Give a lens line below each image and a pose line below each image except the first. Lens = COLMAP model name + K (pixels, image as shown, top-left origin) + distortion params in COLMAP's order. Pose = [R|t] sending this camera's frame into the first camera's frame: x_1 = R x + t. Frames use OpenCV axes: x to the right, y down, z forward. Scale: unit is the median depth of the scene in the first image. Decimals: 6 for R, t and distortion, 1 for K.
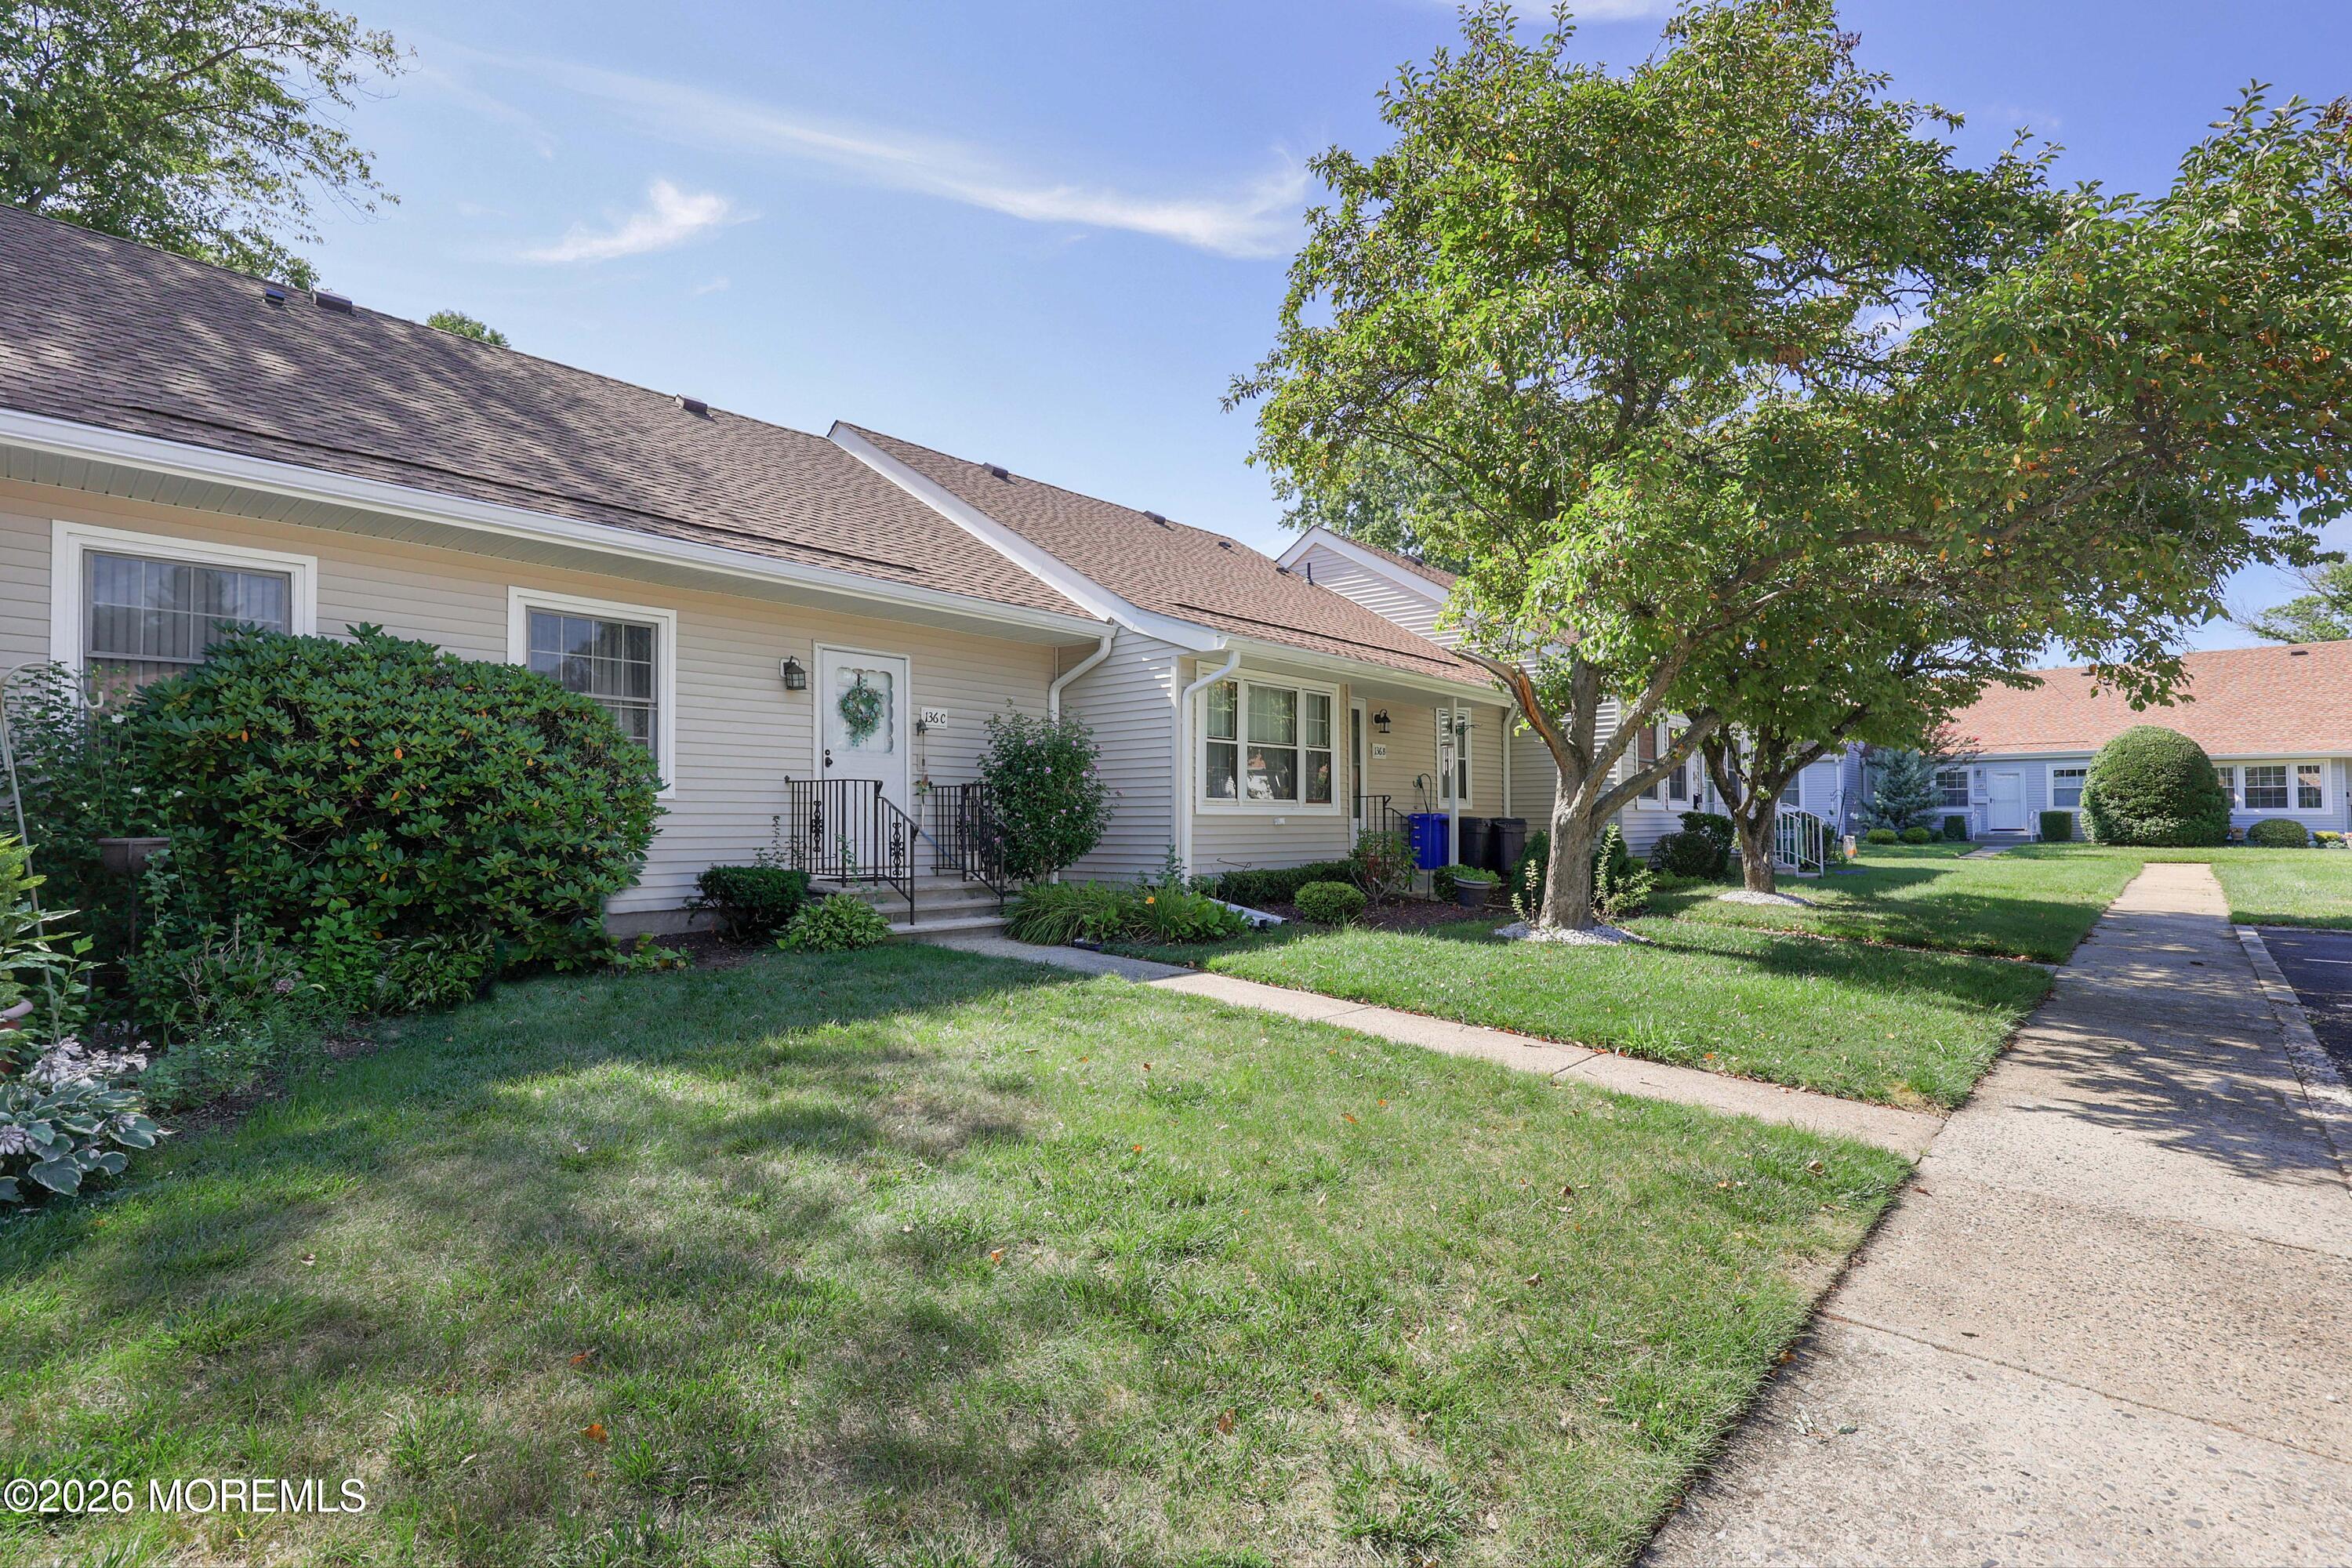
lens RADIAL K [[1096.9, 0, 1225.1], [0, 1096.9, 834.2], [0, 0, 1]] dist [0.002545, 0.000190]
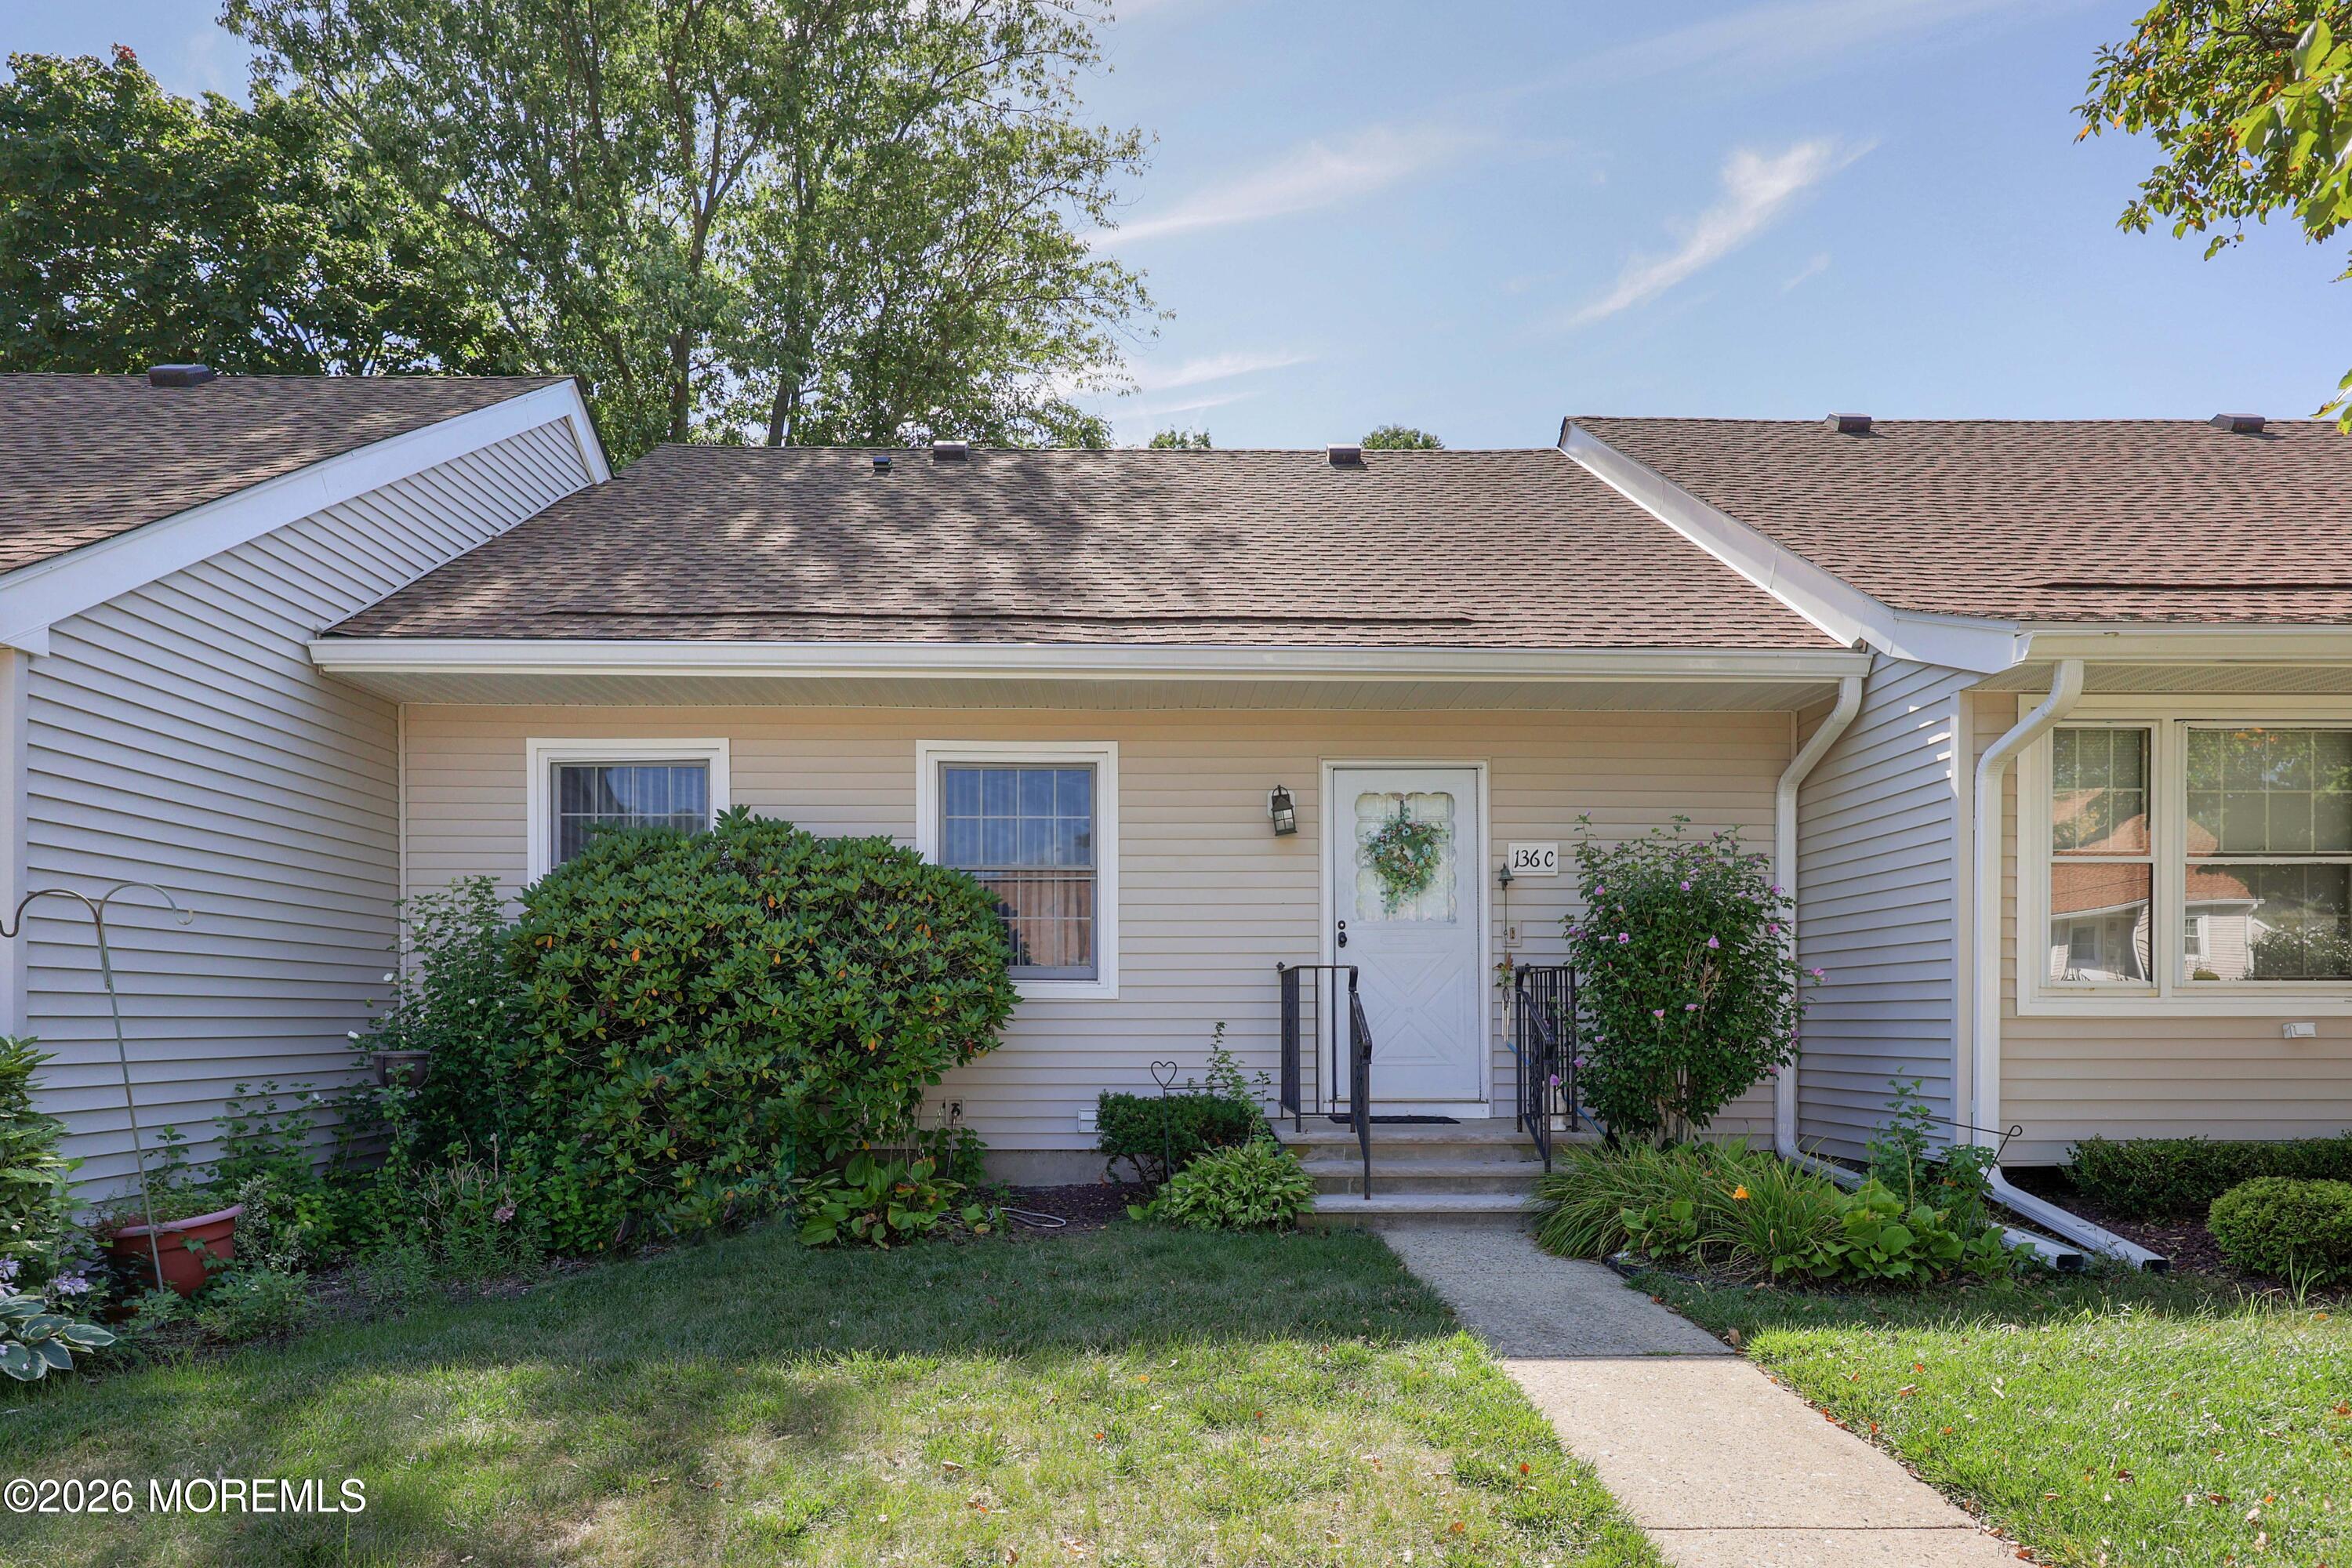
lens RADIAL K [[1514.9, 0, 1175.4], [0, 1514.9, 1037.6], [0, 0, 1]] dist [0.004215, -0.000478]
pose [[0.667769, 0.008079, -0.744325, 0.254914], [-0.006769, 0.999966, 0.004781, -0.010709], [0.744338, 0.001845, 0.667801, 0.325351]]
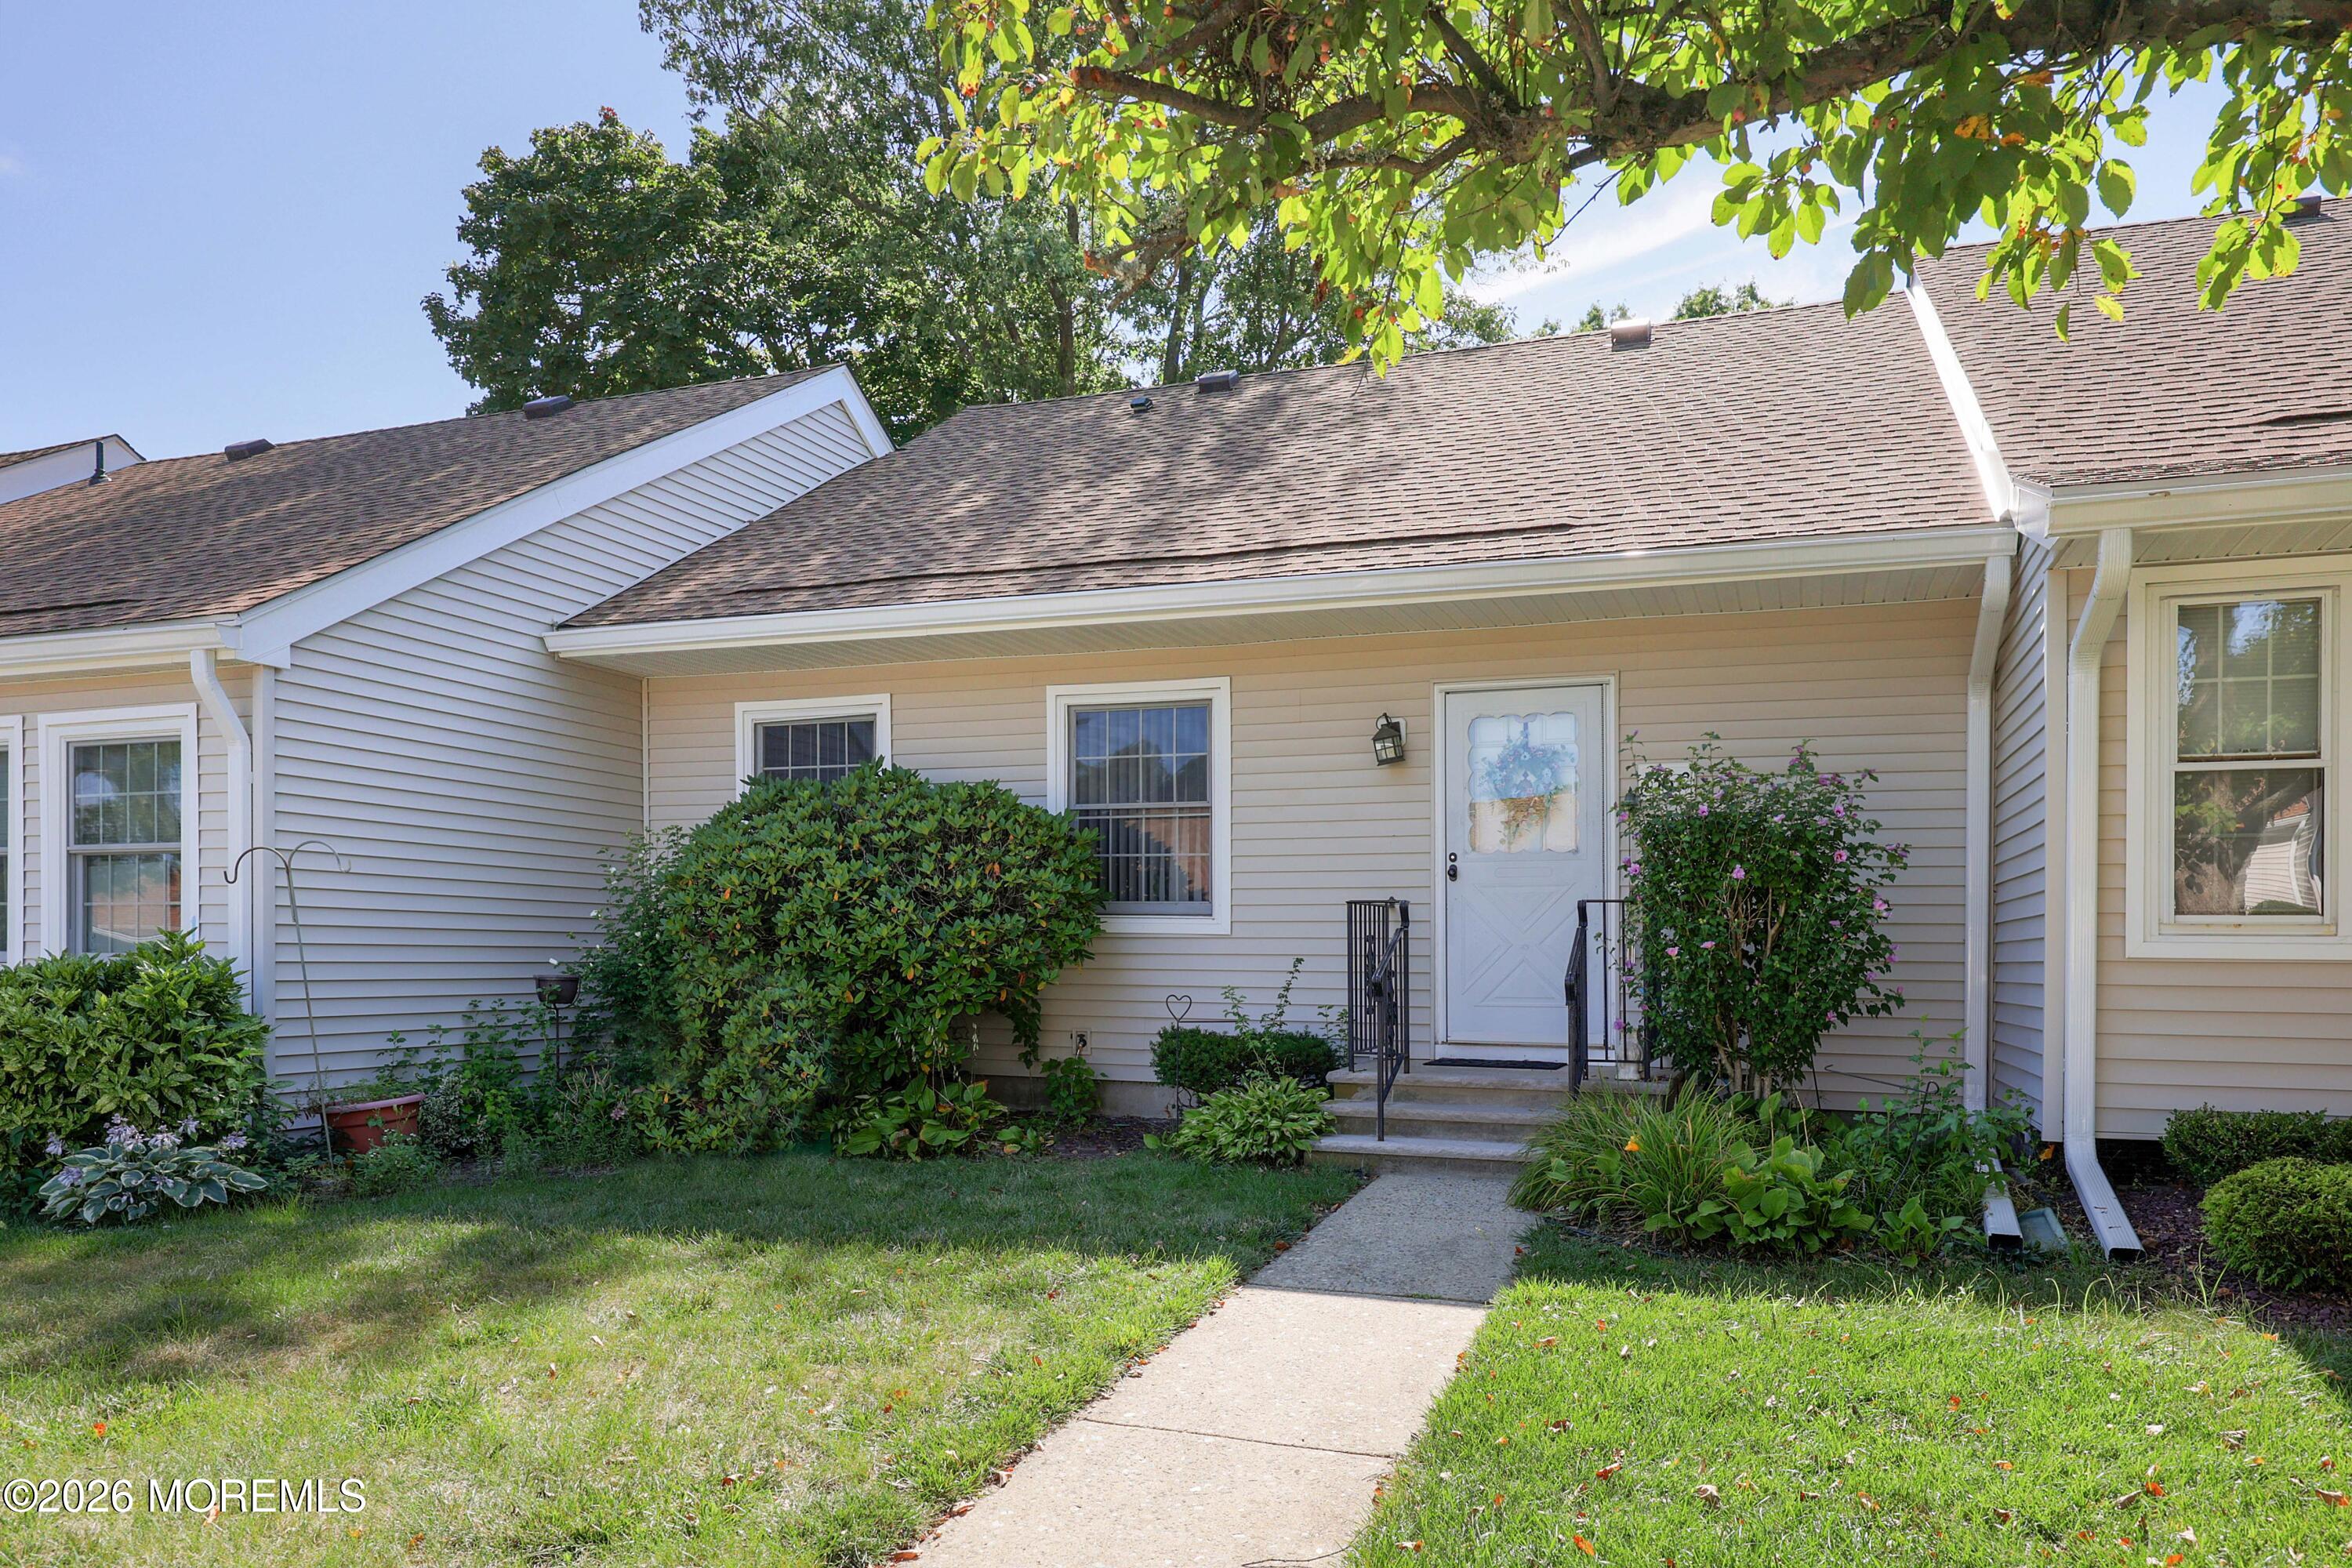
lens RADIAL K [[1667.9, 0, 1180.4], [0, 1667.9, 992.1], [0, 0, 1]] dist [0.006439, 0.000833]
pose [[0.341663, 0.021984, -0.939565, 0.491360], [-0.018142, 0.999694, 0.016794, -0.010984], [0.939647, 0.011308, 0.341958, 0.542083]]
